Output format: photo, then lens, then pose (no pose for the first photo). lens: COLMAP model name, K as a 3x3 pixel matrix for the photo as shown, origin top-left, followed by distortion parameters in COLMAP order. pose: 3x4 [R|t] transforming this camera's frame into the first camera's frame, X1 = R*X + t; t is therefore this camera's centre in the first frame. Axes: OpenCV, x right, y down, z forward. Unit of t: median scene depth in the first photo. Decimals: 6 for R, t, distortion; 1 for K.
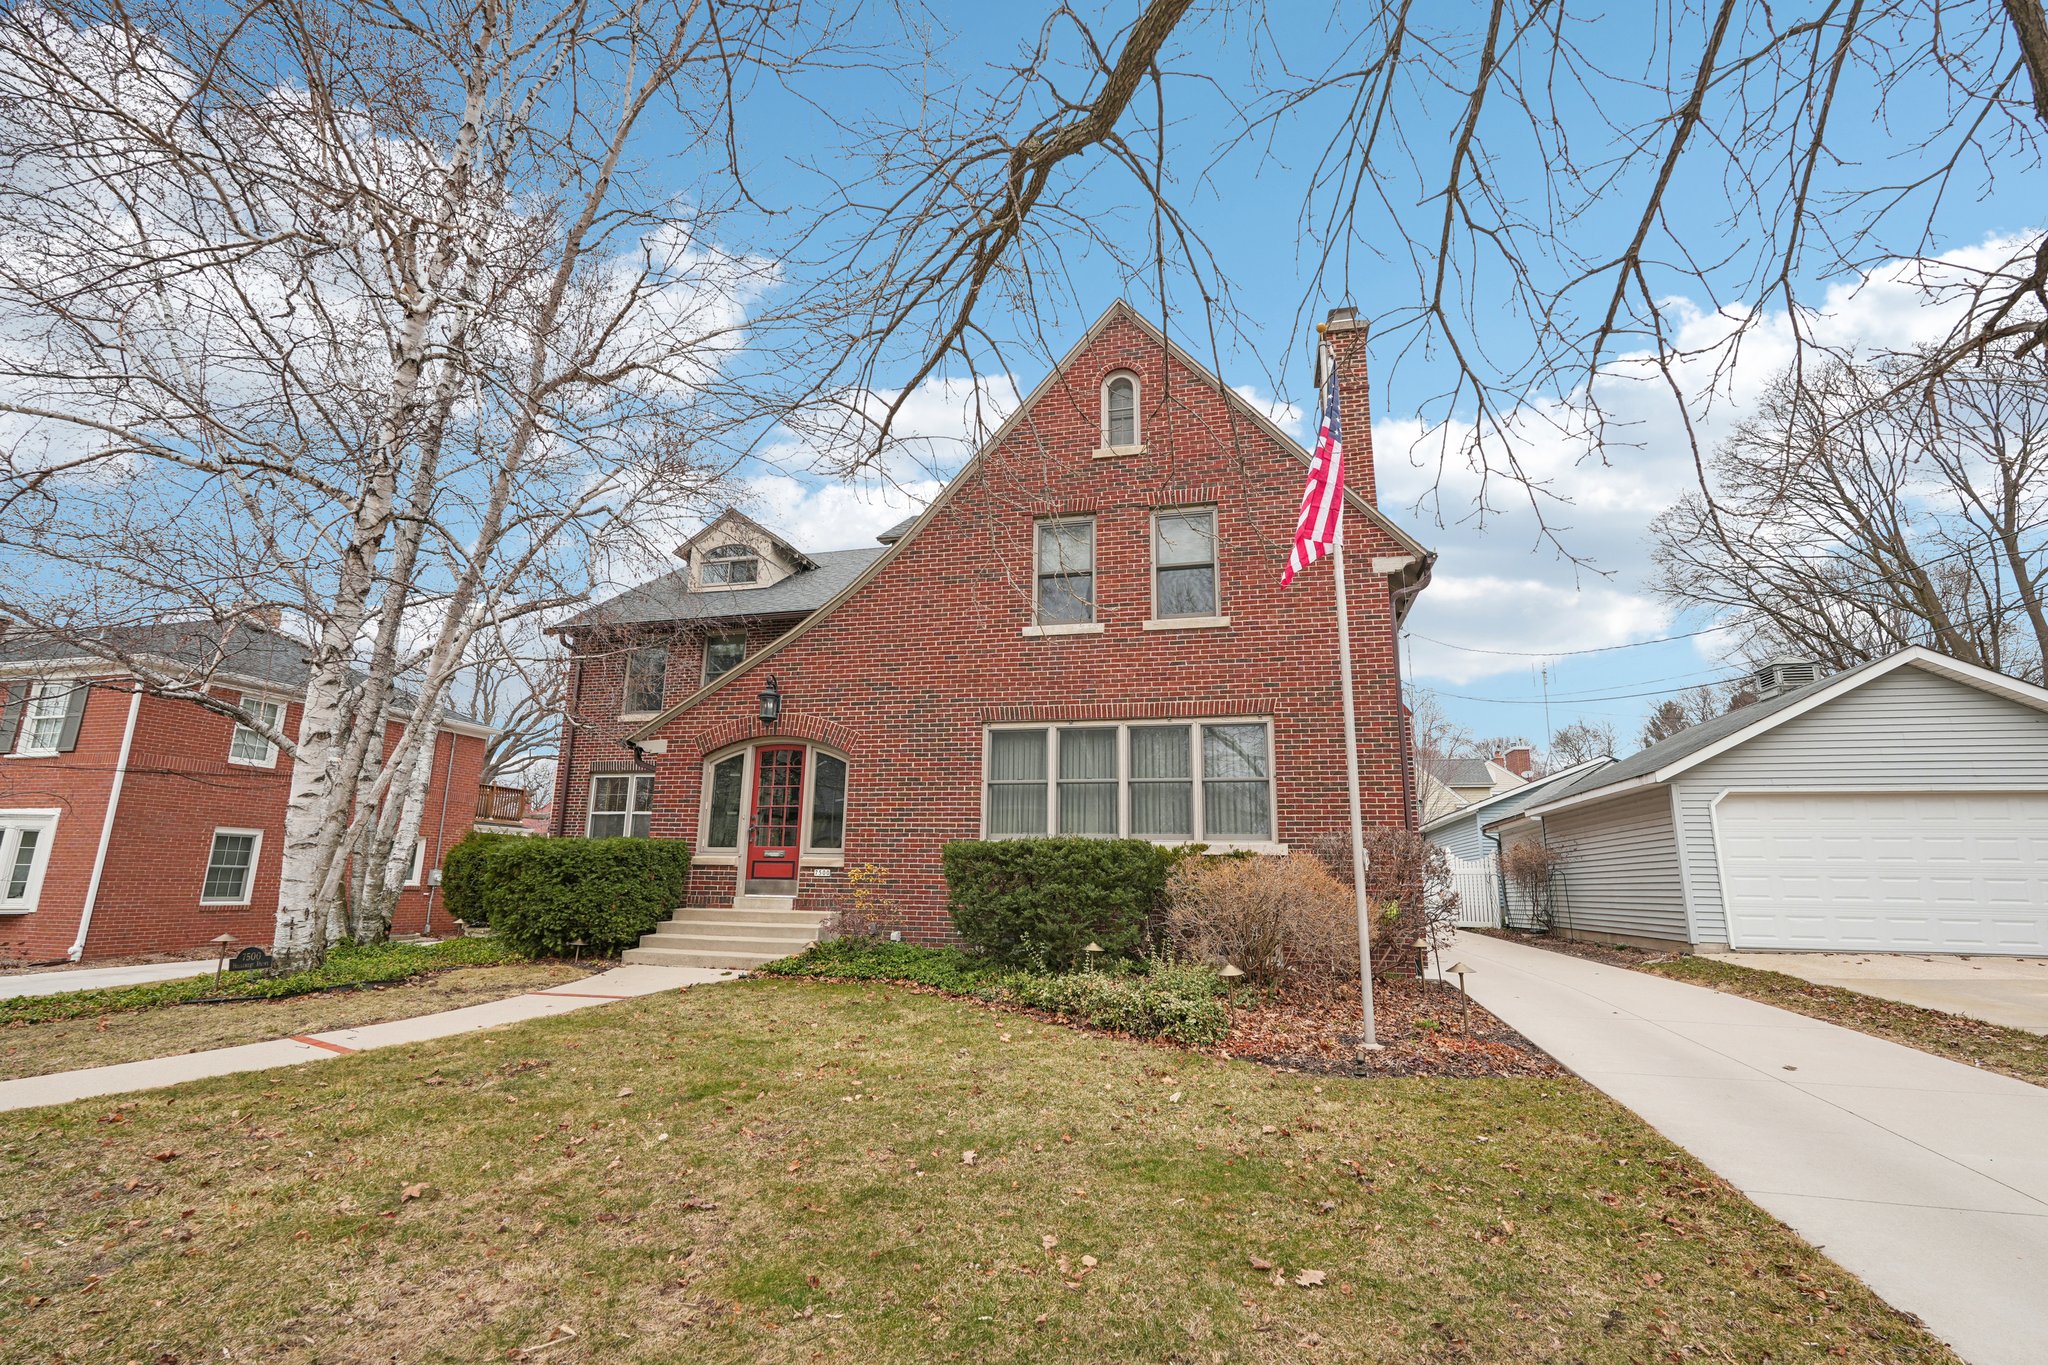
lens RADIAL K [[920.4, 0, 1010.0], [0, 920.4, 690.2], [0, 0, 1]] dist [-0.006941, 0.003806]
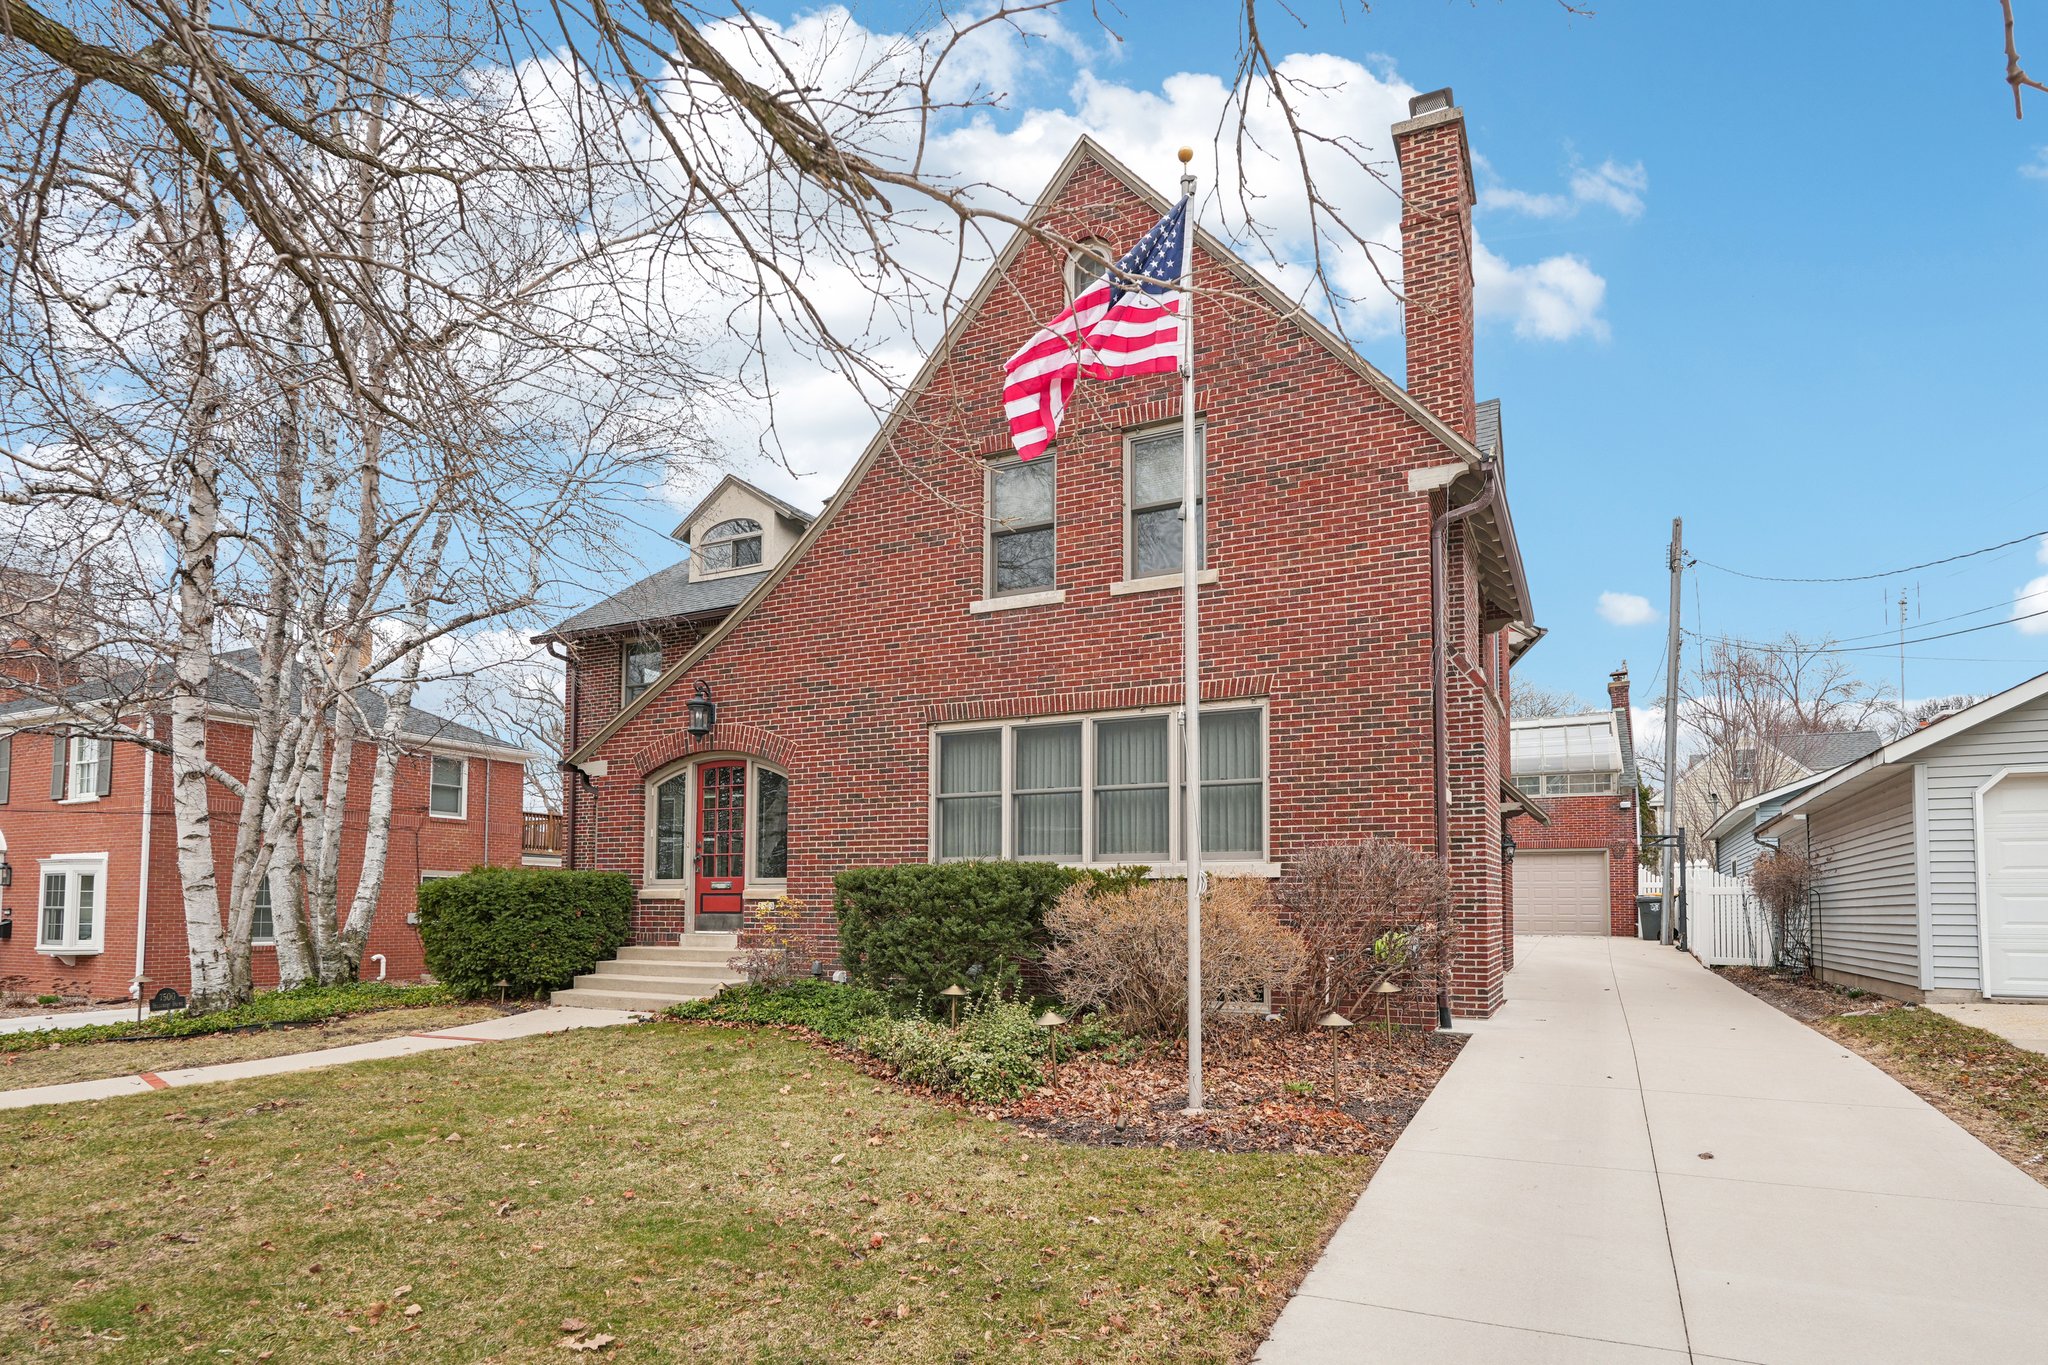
lens RADIAL K [[1138.5, 0, 993.0], [0, 1138.5, 858.1], [0, 0, 1]] dist [0.000980, -0.000071]
pose [[0.973777, -0.022274, -0.226411, 0.254366], [0.057871, 0.986711, 0.151828, 0.002012], [0.220021, -0.160949, 0.962126, 0.016038]]
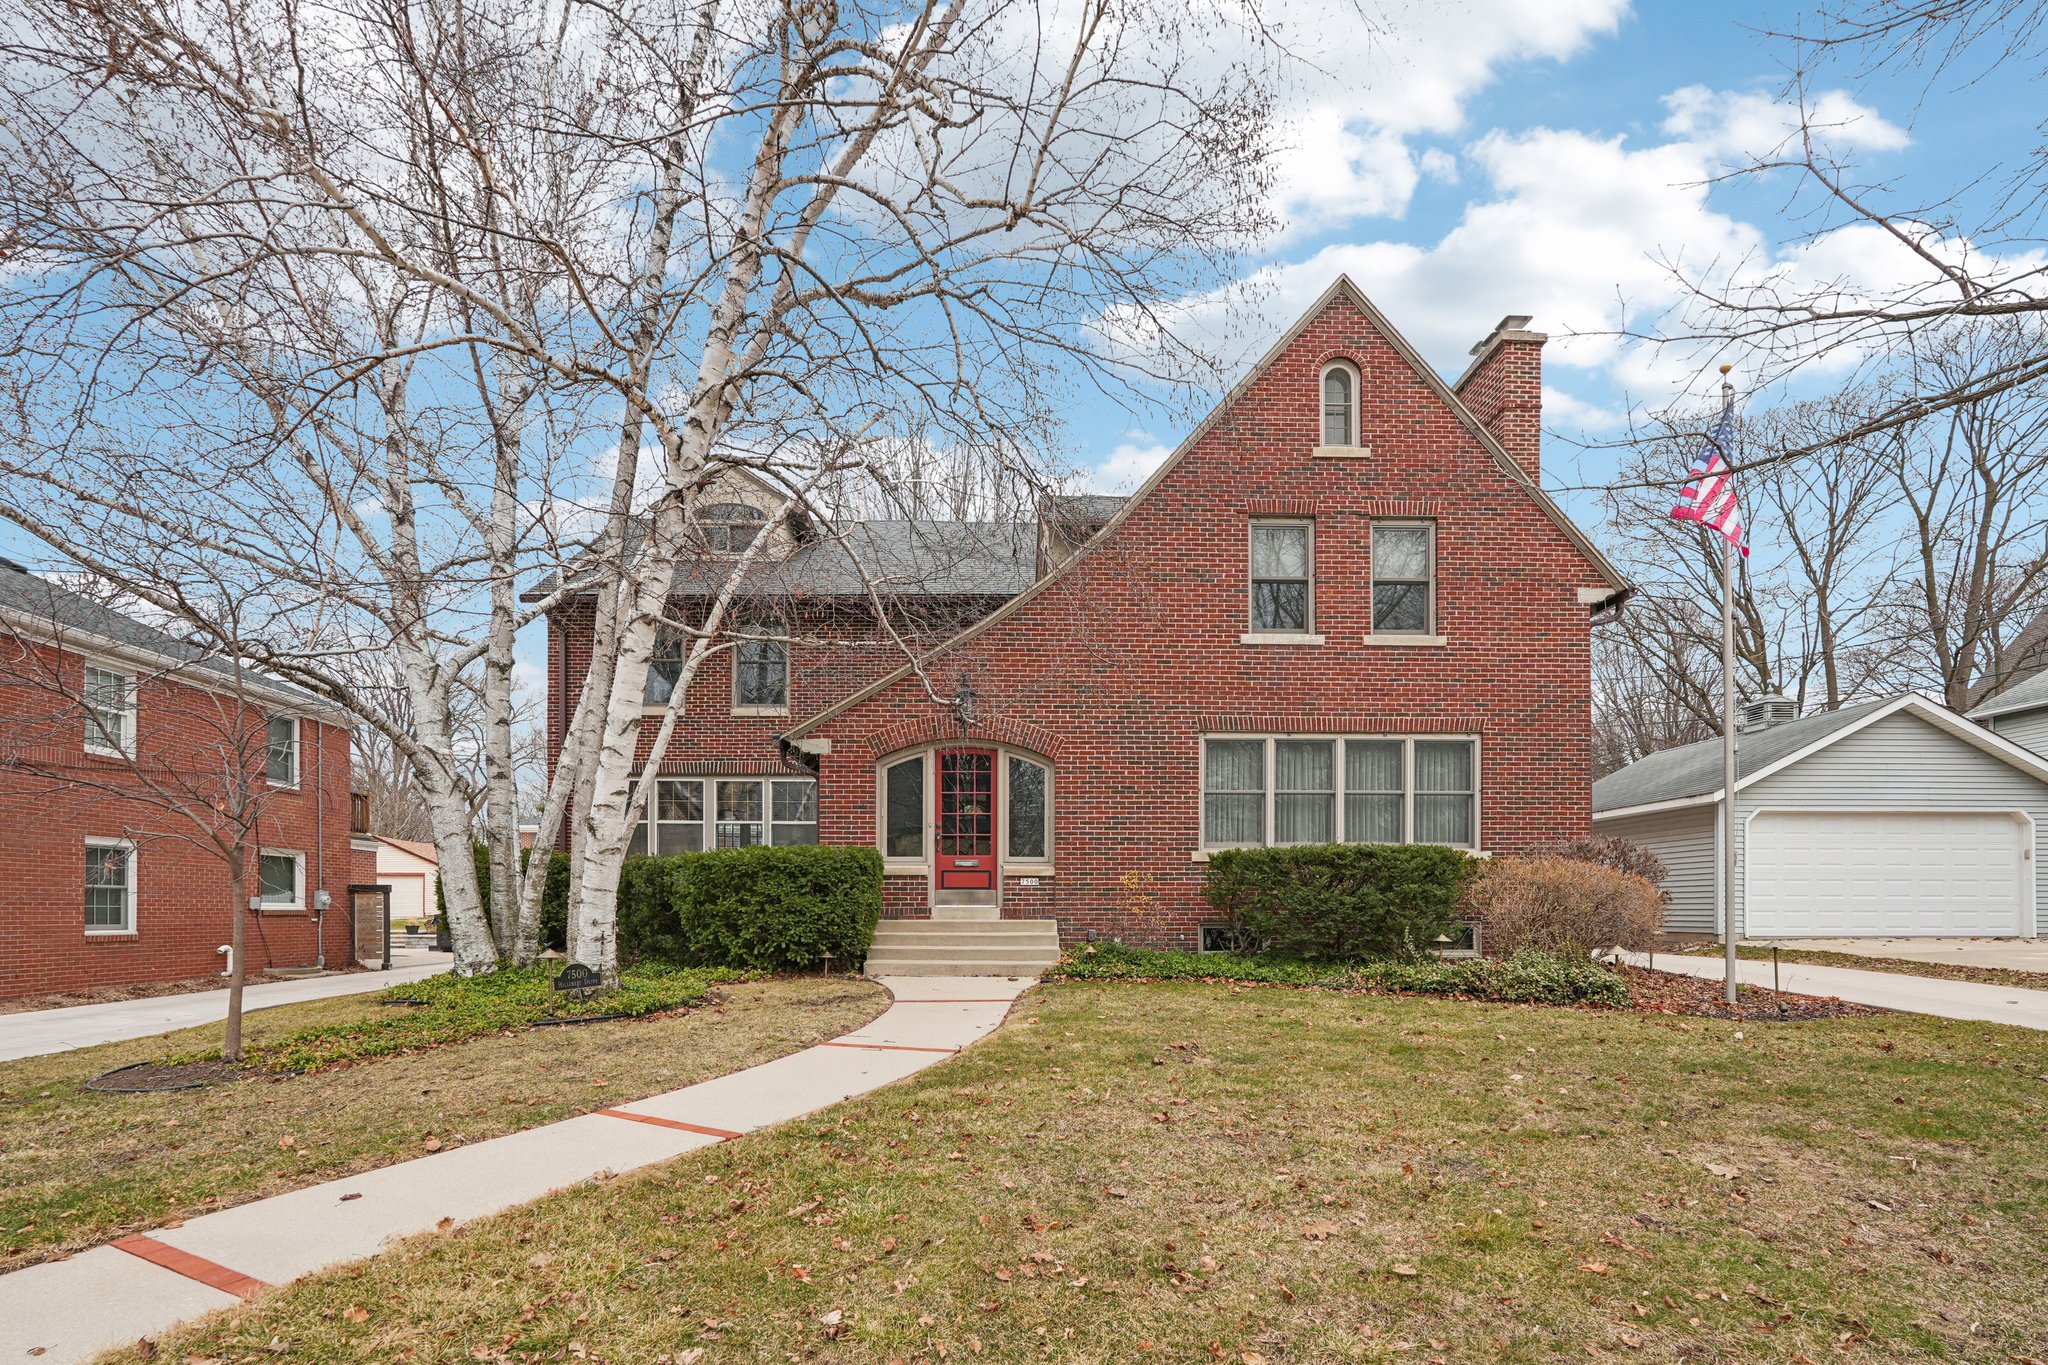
lens RADIAL K [[998.1, 0, 964.1], [0, 998.1, 906.8], [0, 0, 1]] dist [-0.003486, -0.002198]
pose [[0.966204, -0.013797, 0.257409, -0.552768], [-0.039926, 0.978507, 0.202312, 0.012755], [-0.254668, -0.205752, 0.944886, 0.011213]]
